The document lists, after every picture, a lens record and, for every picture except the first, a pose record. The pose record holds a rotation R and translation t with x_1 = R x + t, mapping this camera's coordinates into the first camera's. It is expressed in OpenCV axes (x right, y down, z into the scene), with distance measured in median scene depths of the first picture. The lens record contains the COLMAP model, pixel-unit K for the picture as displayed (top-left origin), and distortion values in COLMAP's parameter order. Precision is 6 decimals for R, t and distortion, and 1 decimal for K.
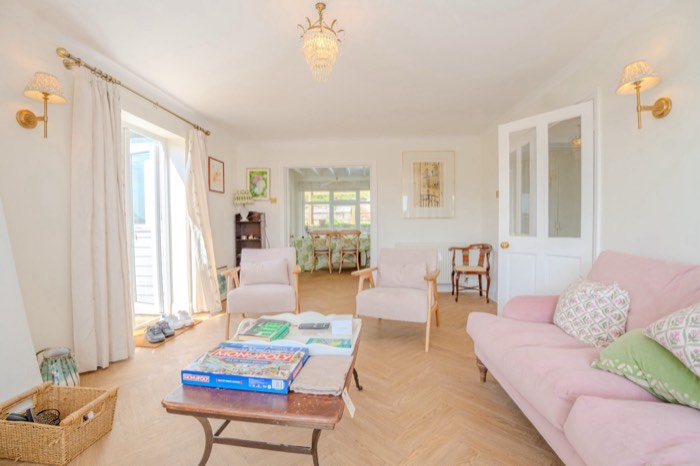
lens RADIAL K [[308.0, 0, 350.0], [0, 308.0, 233.0], [0, 0, 1]] dist [-0.060370, 0.012116]
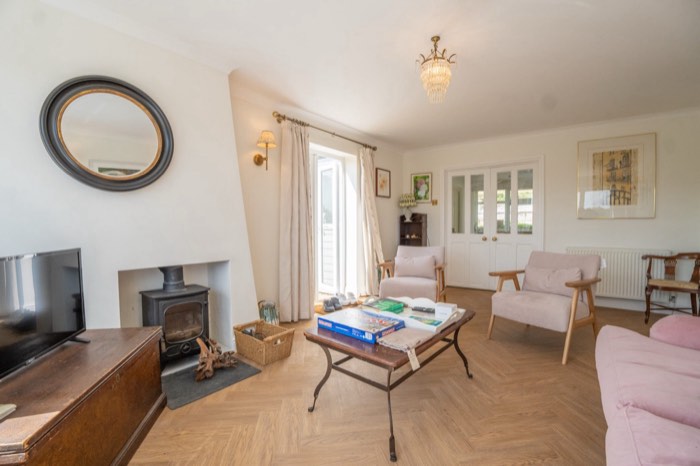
lens RADIAL K [[308.0, 0, 350.0], [0, 308.0, 233.0], [0, 0, 1]] dist [-0.060370, 0.012116]
pose [[0.834293, 0.019649, -0.550971, 0.173762], [-0.020011, 0.999785, 0.005354, 0.000836], [0.550958, 0.006559, 0.834507, -0.097390]]
